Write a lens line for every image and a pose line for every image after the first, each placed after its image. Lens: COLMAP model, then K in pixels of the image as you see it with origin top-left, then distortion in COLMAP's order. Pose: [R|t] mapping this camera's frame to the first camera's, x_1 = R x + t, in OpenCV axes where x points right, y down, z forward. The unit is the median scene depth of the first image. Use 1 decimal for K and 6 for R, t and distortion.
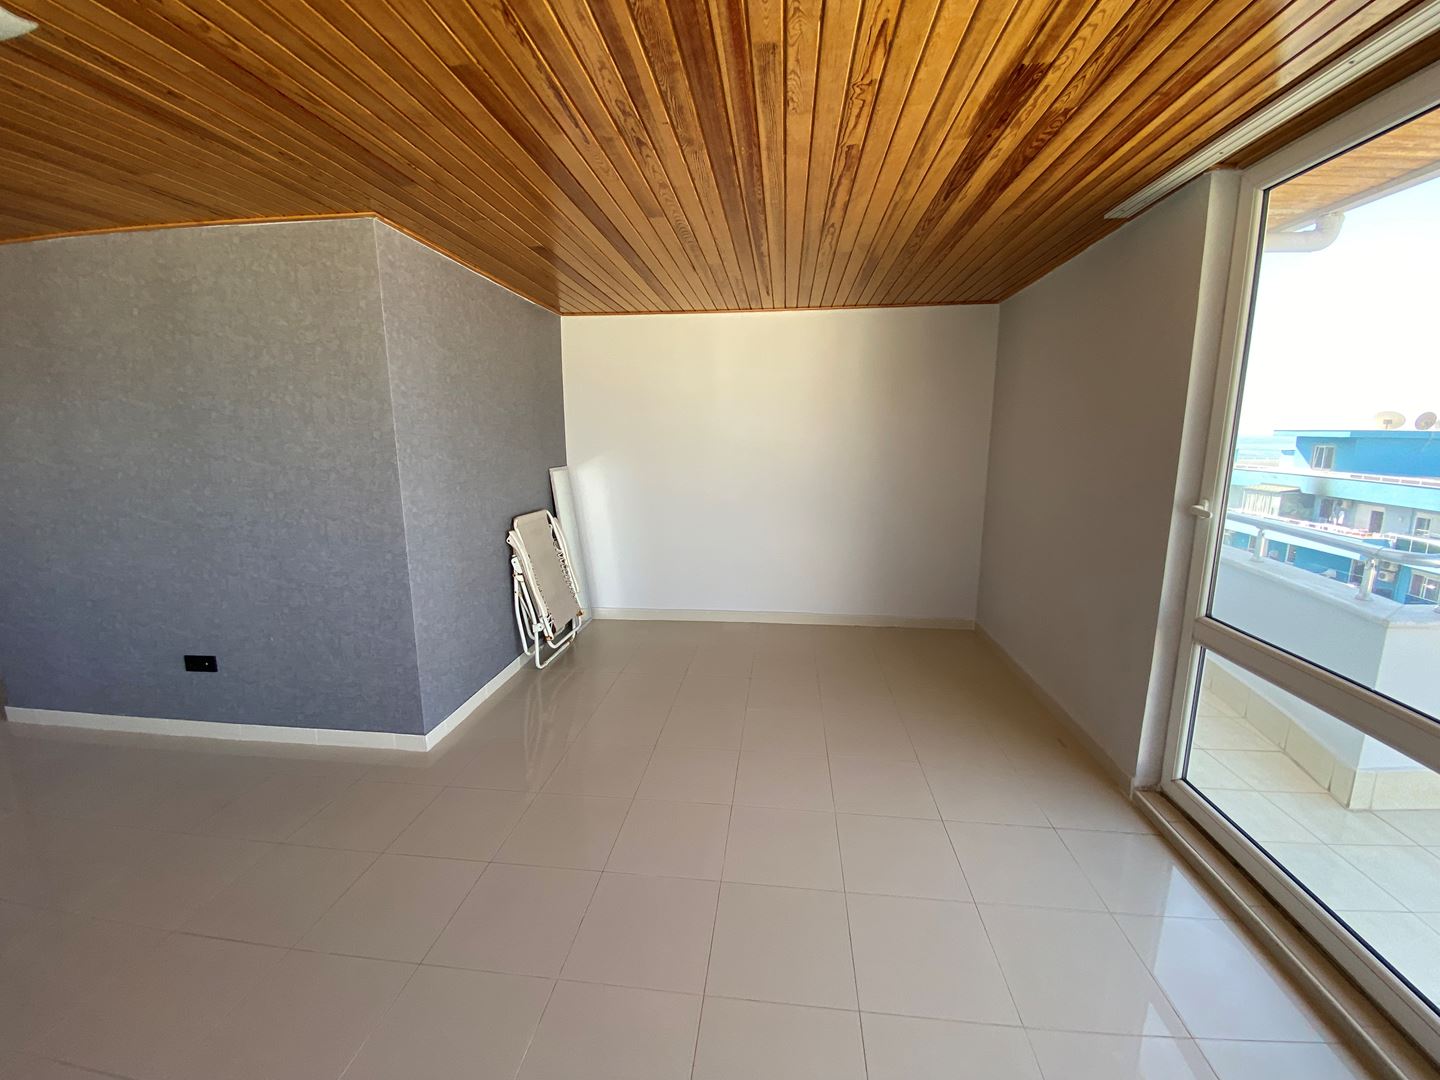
lens RADIAL K [[585.4, 0, 720.0], [0, 585.4, 540.0], [0, 0, 1]] dist [0.011513, -0.017251]
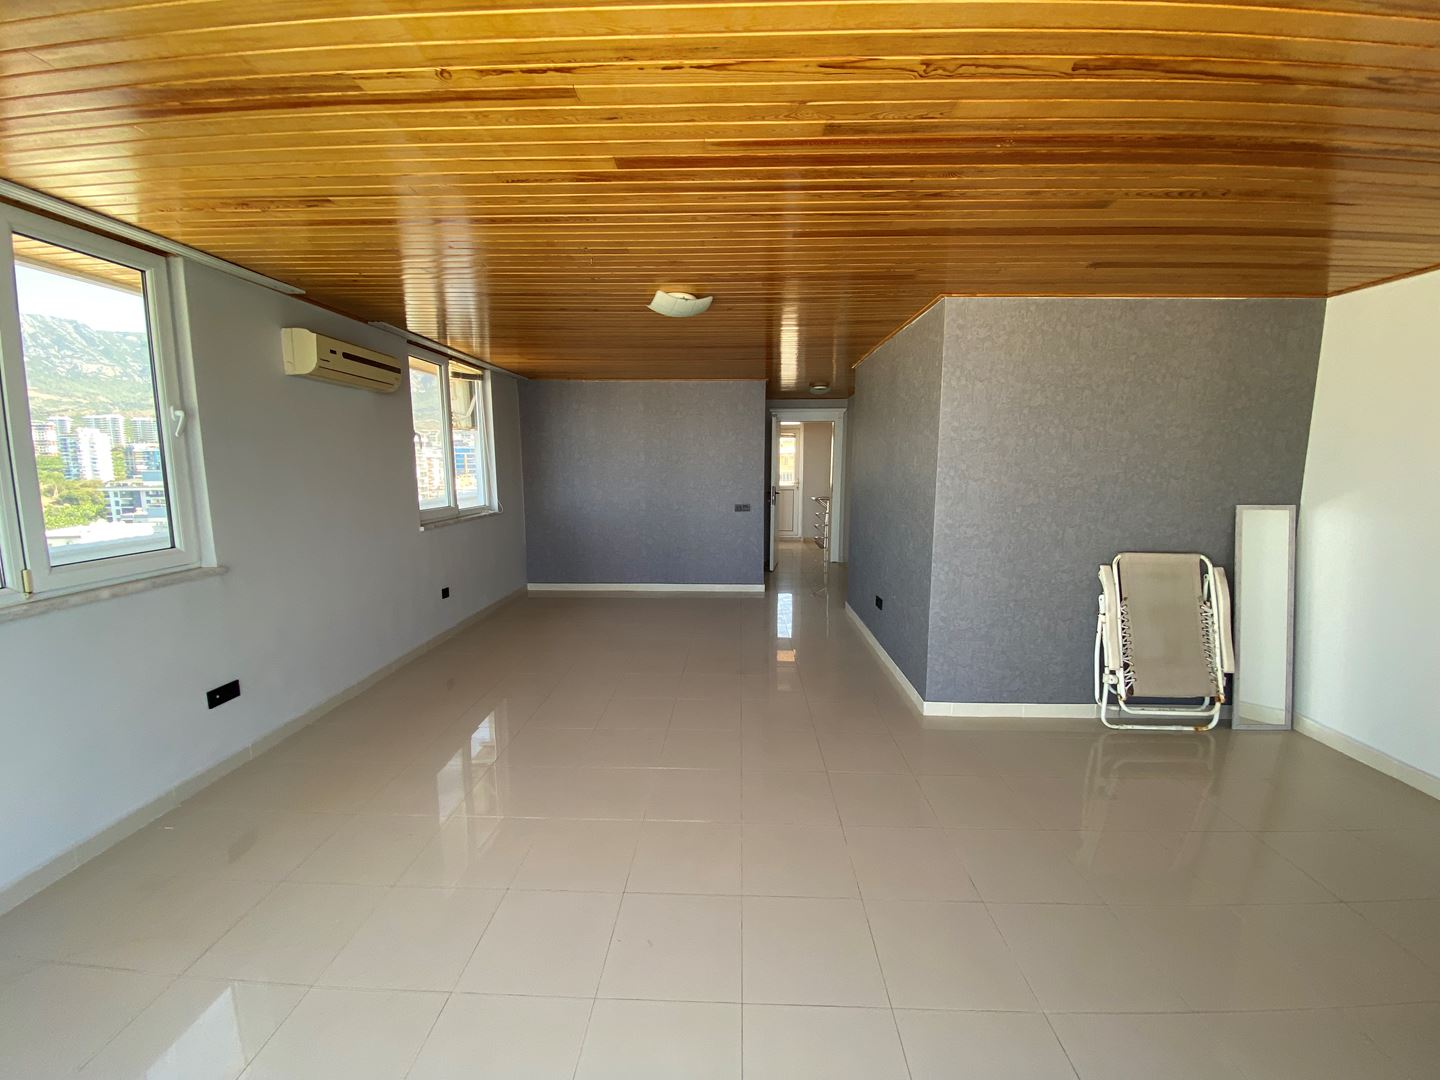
lens RADIAL K [[583.9, 0, 716.6], [0, 583.9, 540.5], [0, 0, 1]] dist [0.021343, -0.020936]
pose [[0.075309, 0.140408, -0.987225, 0.654182], [-0.182769, 0.975208, 0.124756, -0.075725], [0.980267, 0.171039, 0.099105, 0.399136]]
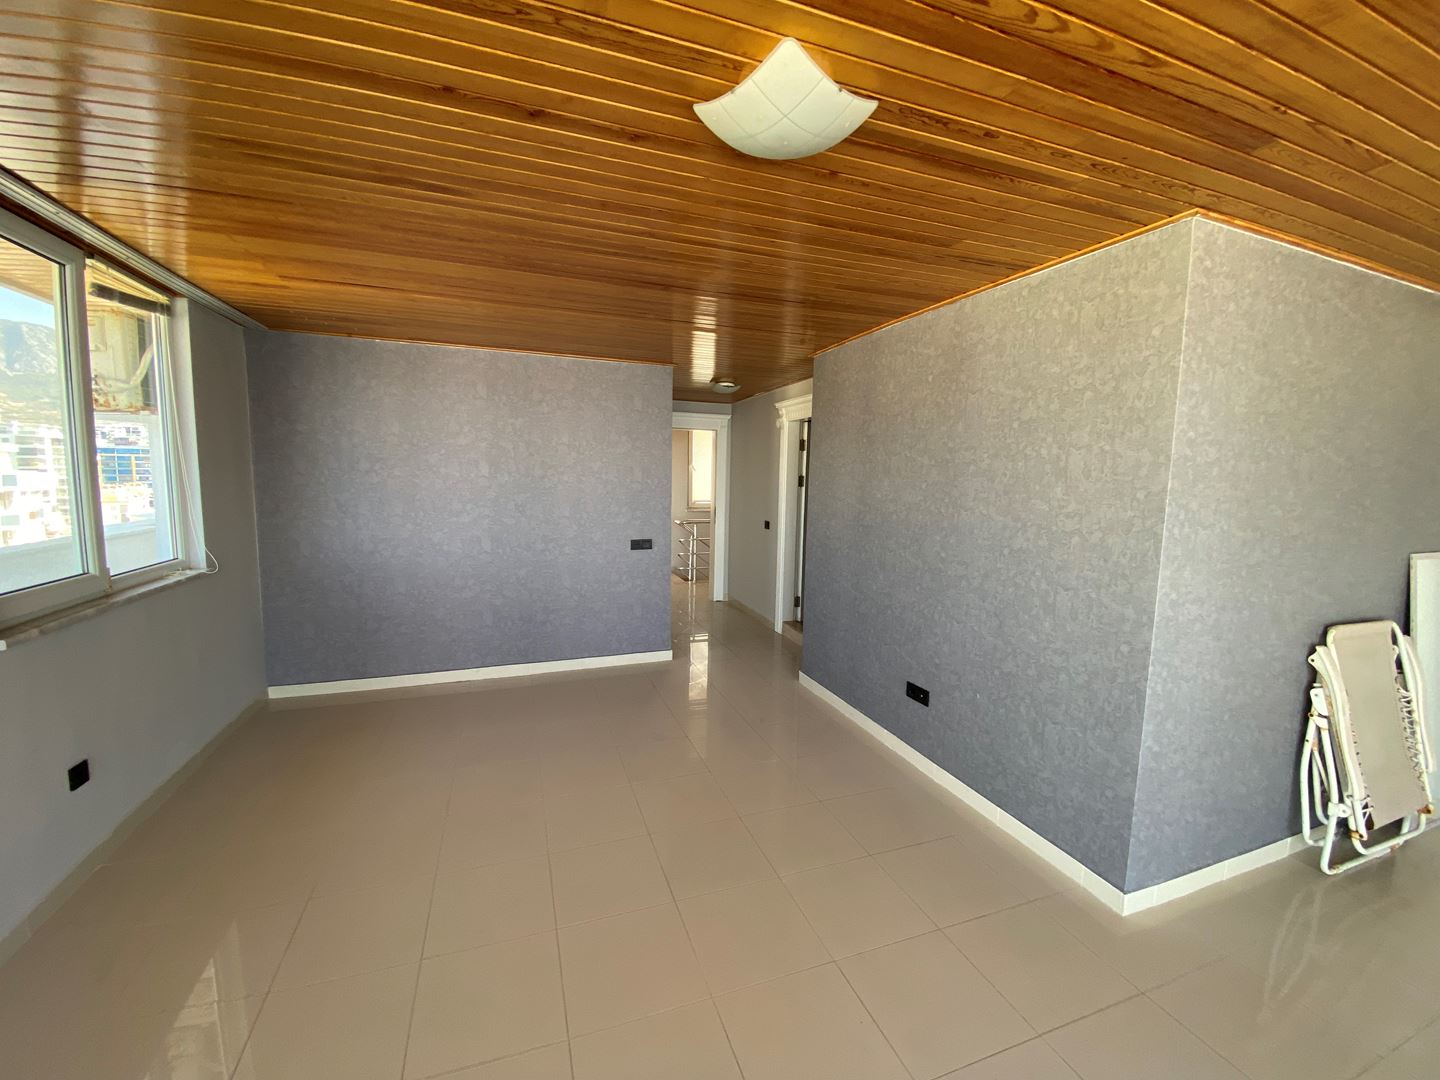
lens RADIAL K [[587.2, 0, 717.8], [0, 587.2, 535.3], [0, 0, 1]] dist [0.019104, -0.022280]
pose [[0.439758, 0.107469, -0.891663, -0.119779], [-0.184177, 0.982506, 0.027584, -0.041544], [0.879029, 0.152093, 0.451858, 0.147719]]
